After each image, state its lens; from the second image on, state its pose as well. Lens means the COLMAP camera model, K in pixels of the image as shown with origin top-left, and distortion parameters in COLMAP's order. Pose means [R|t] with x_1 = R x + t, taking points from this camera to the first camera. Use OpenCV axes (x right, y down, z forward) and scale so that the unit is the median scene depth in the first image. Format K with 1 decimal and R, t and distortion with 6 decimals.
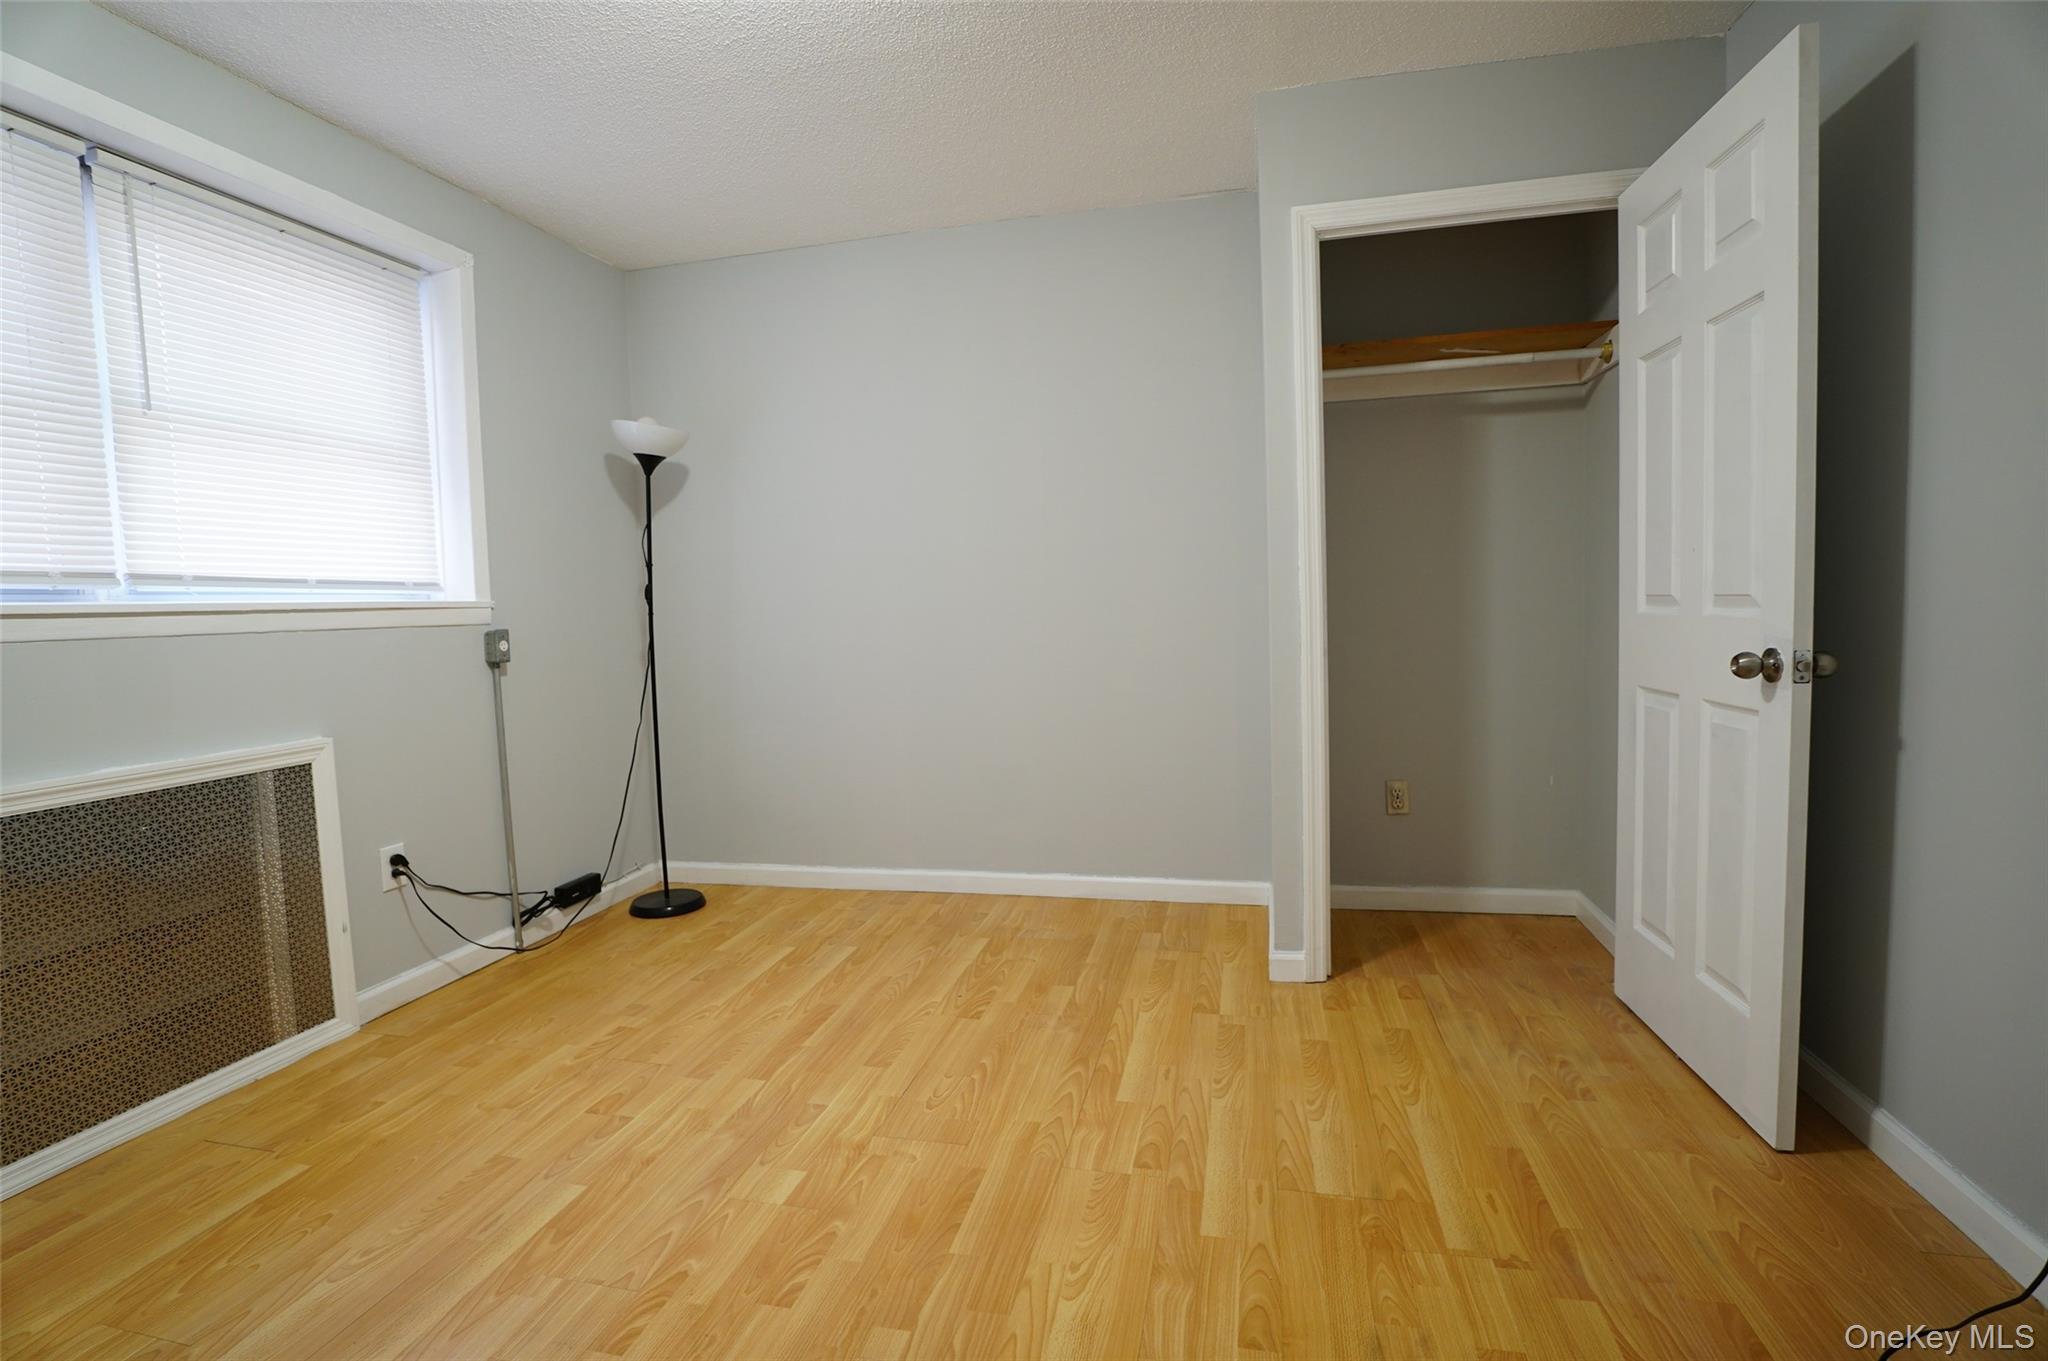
lens RADIAL K [[988.7, 0, 1011.8], [0, 988.7, 683.8], [0, 0, 1]] dist [-0.046620, 0.009925]
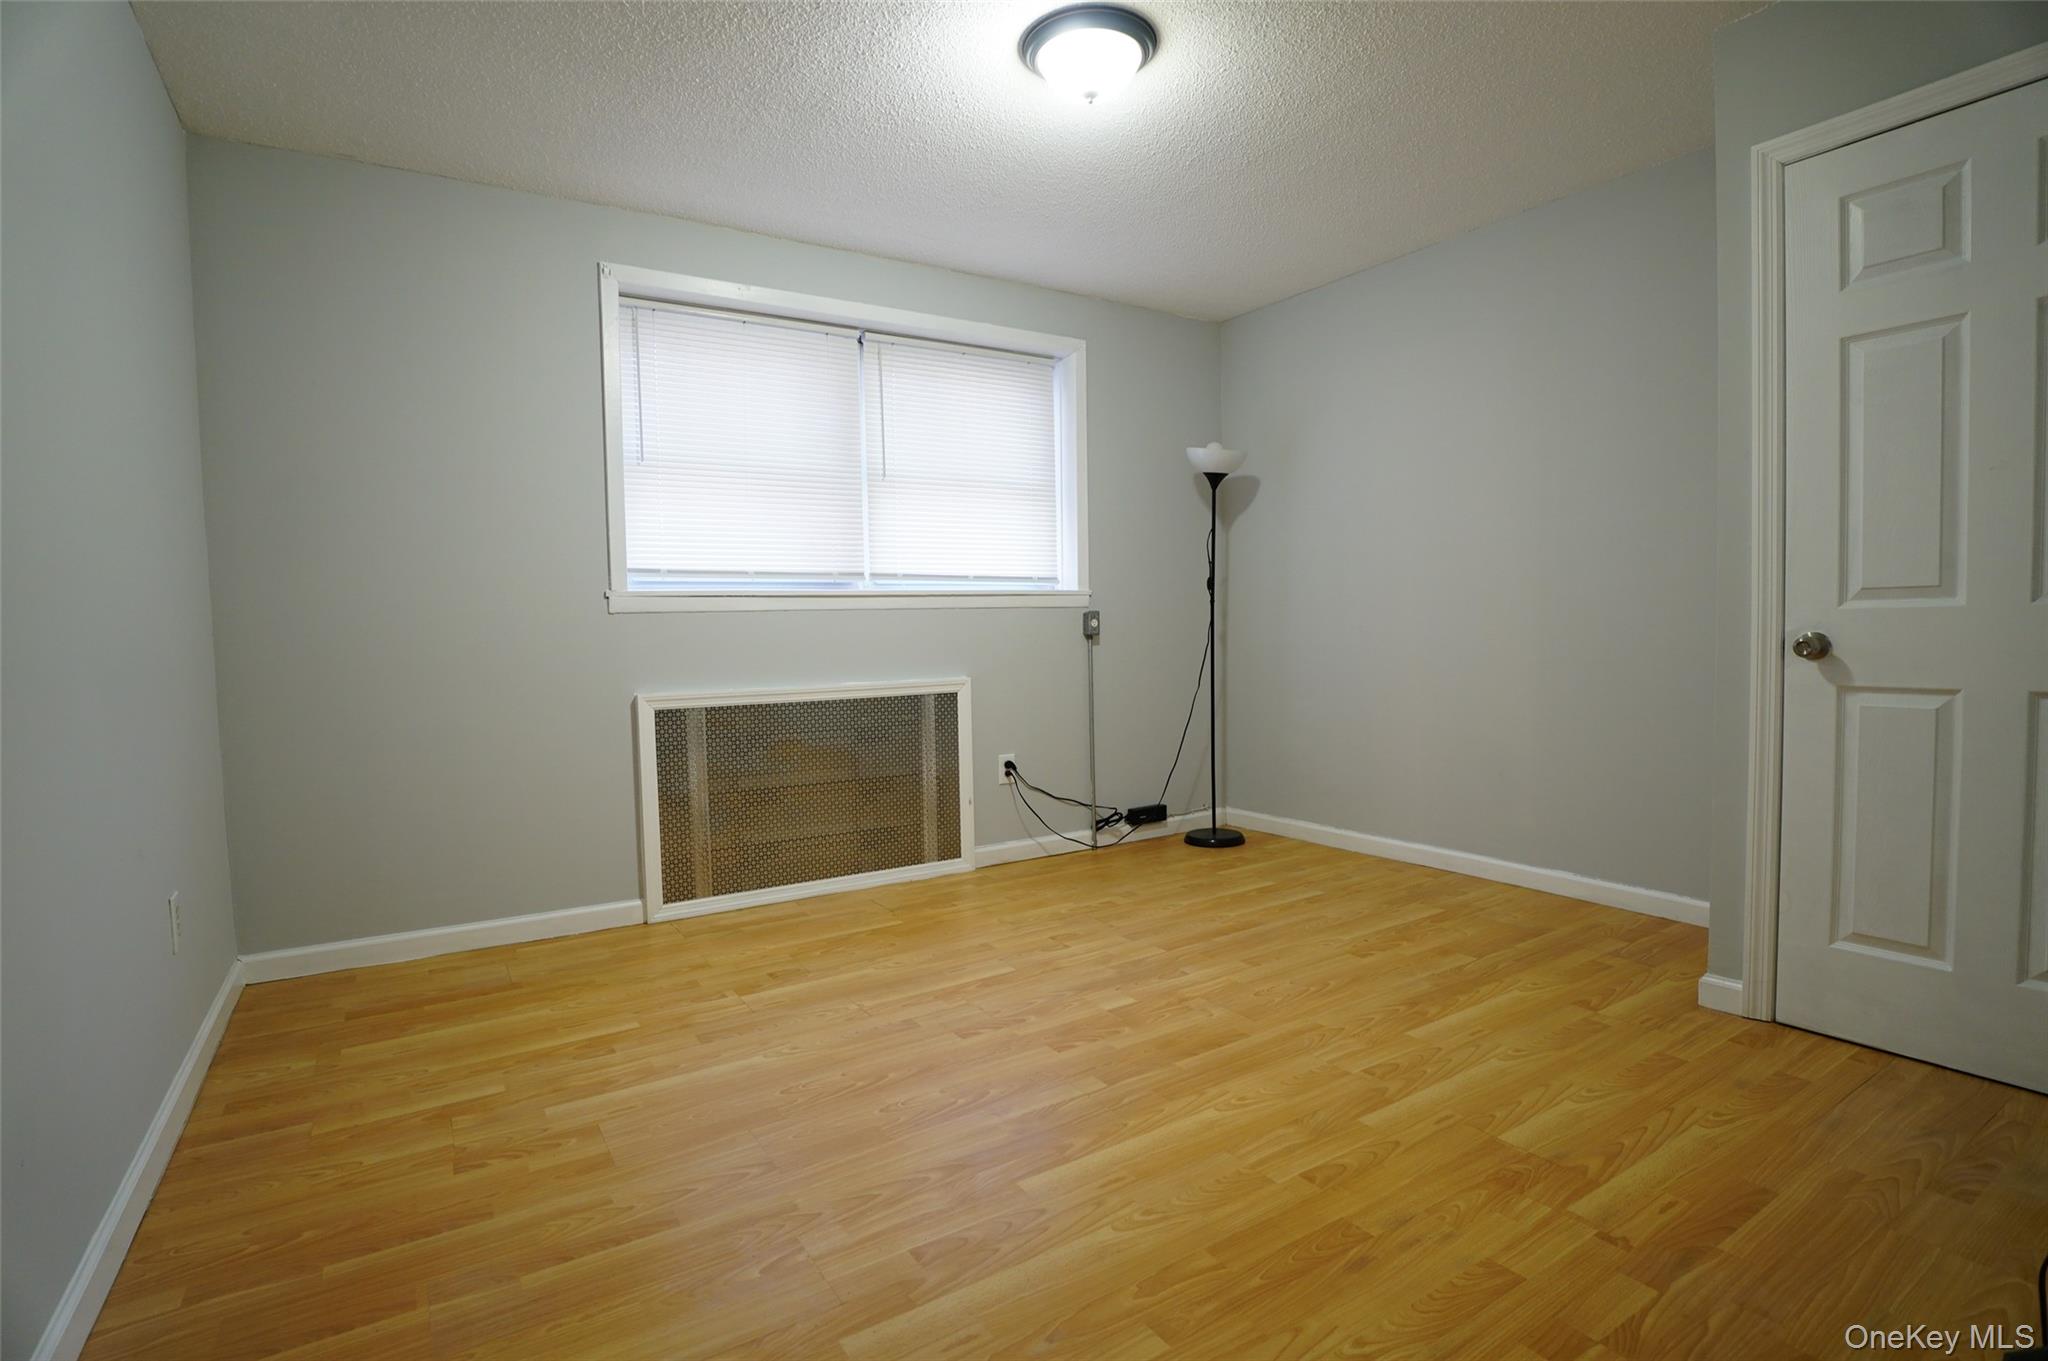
lens RADIAL K [[988.7, 0, 1011.8], [0, 988.7, 683.8], [0, 0, 1]] dist [-0.046620, 0.009925]
pose [[0.724190, 0.060600, -0.686933, 0.414660], [-0.057788, 0.997961, 0.027116, 0.017996], [0.687175, 0.020059, 0.726215, -0.099245]]
